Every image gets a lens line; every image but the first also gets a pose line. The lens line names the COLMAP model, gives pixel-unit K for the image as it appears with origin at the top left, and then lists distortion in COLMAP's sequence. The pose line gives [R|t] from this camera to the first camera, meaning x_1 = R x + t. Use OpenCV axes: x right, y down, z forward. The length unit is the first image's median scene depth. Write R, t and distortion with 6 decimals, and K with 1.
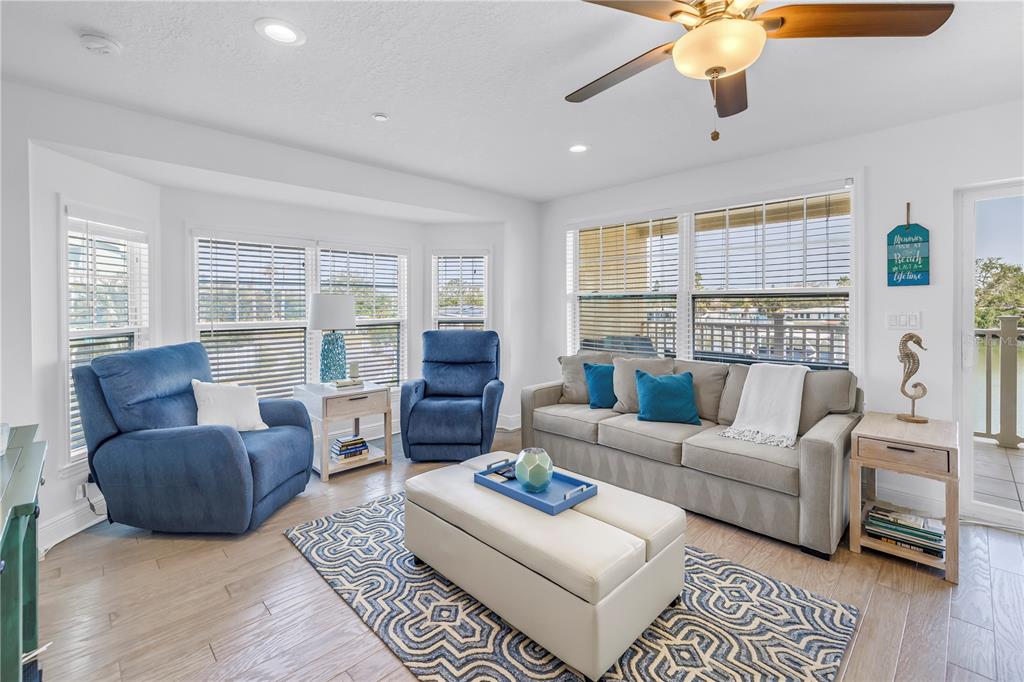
lens RADIAL K [[447.0, 0, 512.3], [0, 447.0, 306.6], [0, 0, 1]] dist [-0.002552, -0.000294]
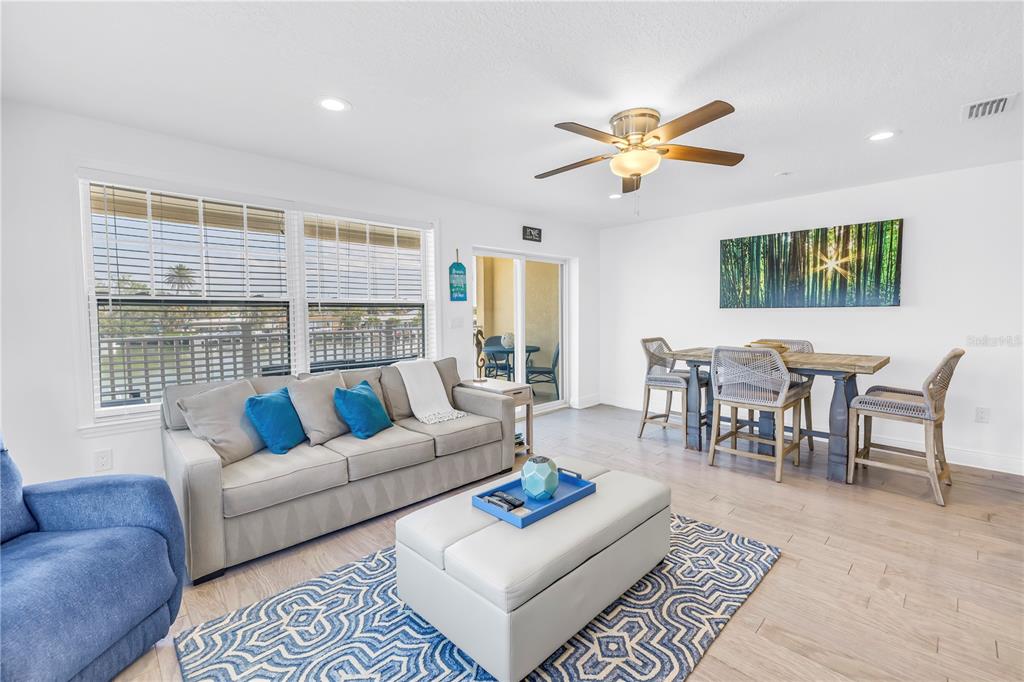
lens RADIAL K [[436.2, 0, 507.9], [0, 436.2, 317.7], [0, 0, 1]] dist [0.000791, 0.000230]
pose [[0.016089, -0.012835, 0.999788, -0.701170], [0.011670, 0.999852, 0.012648, -0.003548], [-0.999802, 0.011464, 0.016236, 0.799824]]
